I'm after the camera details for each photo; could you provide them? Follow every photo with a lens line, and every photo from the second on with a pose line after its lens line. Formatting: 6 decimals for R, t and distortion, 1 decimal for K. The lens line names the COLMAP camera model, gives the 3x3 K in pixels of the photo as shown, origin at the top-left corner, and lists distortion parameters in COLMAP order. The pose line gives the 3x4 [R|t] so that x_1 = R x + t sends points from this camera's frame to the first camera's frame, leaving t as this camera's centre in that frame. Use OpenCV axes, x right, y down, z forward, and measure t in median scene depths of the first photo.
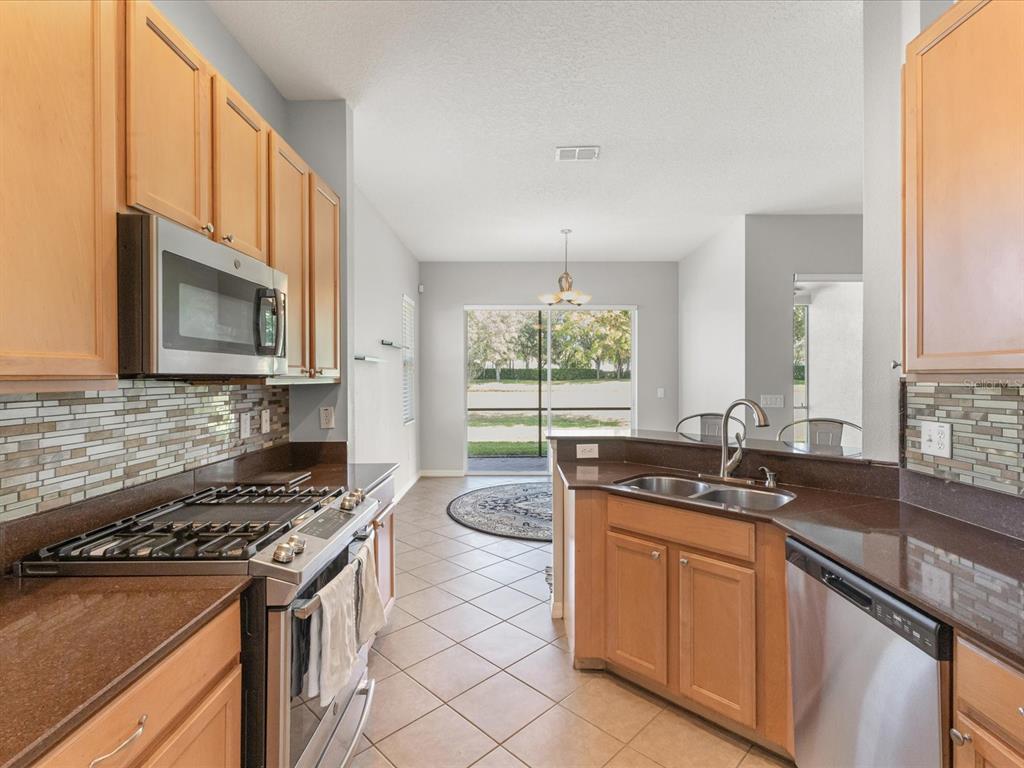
lens RADIAL K [[504.0, 0, 512.1], [0, 504.0, 375.4], [0, 0, 1]] dist [0.002995, 0.001540]
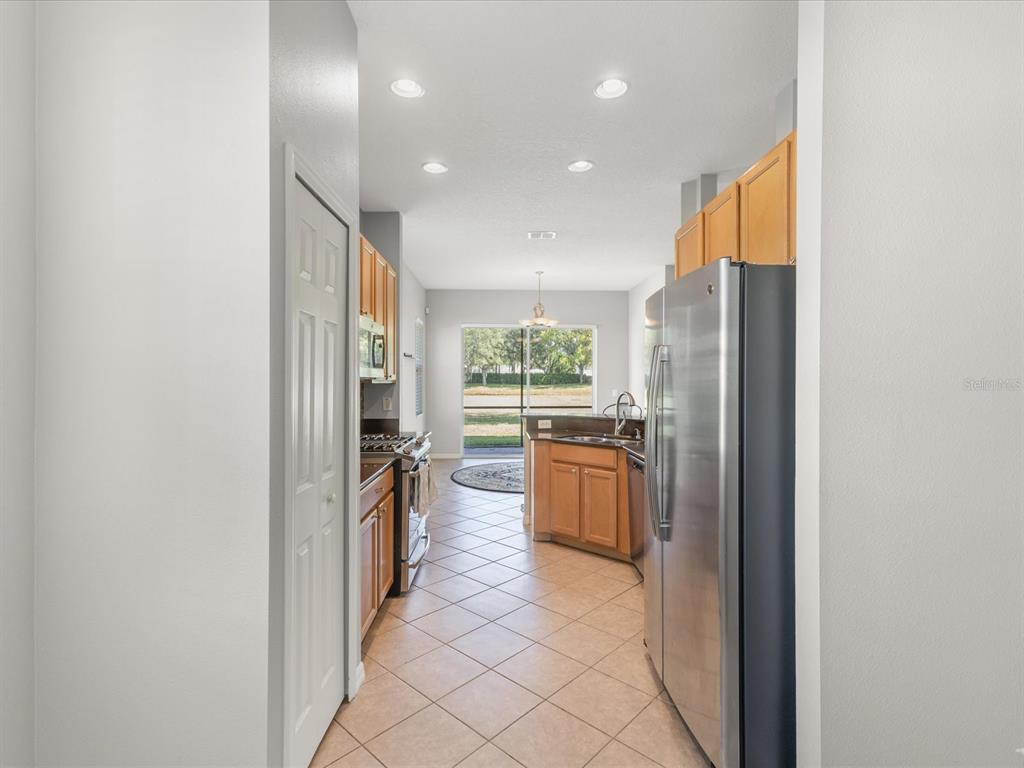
lens RADIAL K [[504.0, 0, 512.1], [0, 504.0, 375.4], [0, 0, 1]] dist [0.002995, 0.001540]
pose [[0.999608, 0.003393, 0.027800, -0.005450], [-0.003146, 0.999955, -0.008907, 0.003804], [-0.027829, 0.008816, 0.999574, -0.639220]]
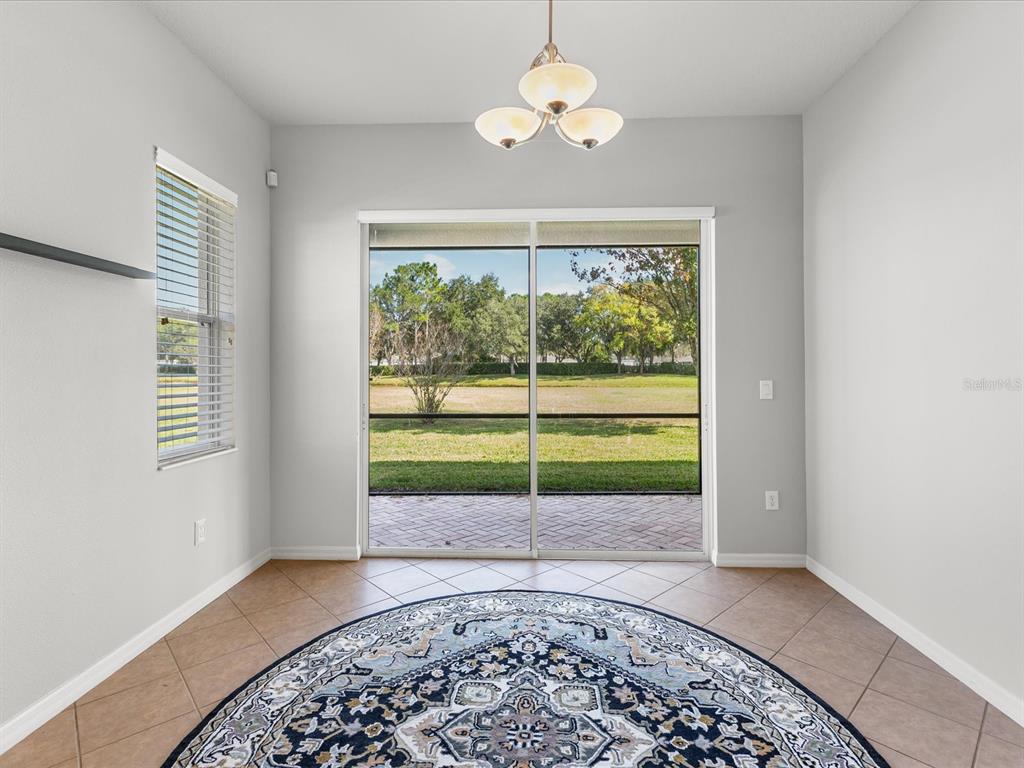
lens RADIAL K [[505.8, 0, 512.7], [0, 505.8, 364.5], [0, 0, 1]] dist [0.009739, 0.000536]
pose [[0.999292, 0.000234, -0.037622, 0.173919], [-0.000705, 0.999922, -0.012498, 0.038276], [0.037616, 0.012516, 0.999214, 1.212760]]
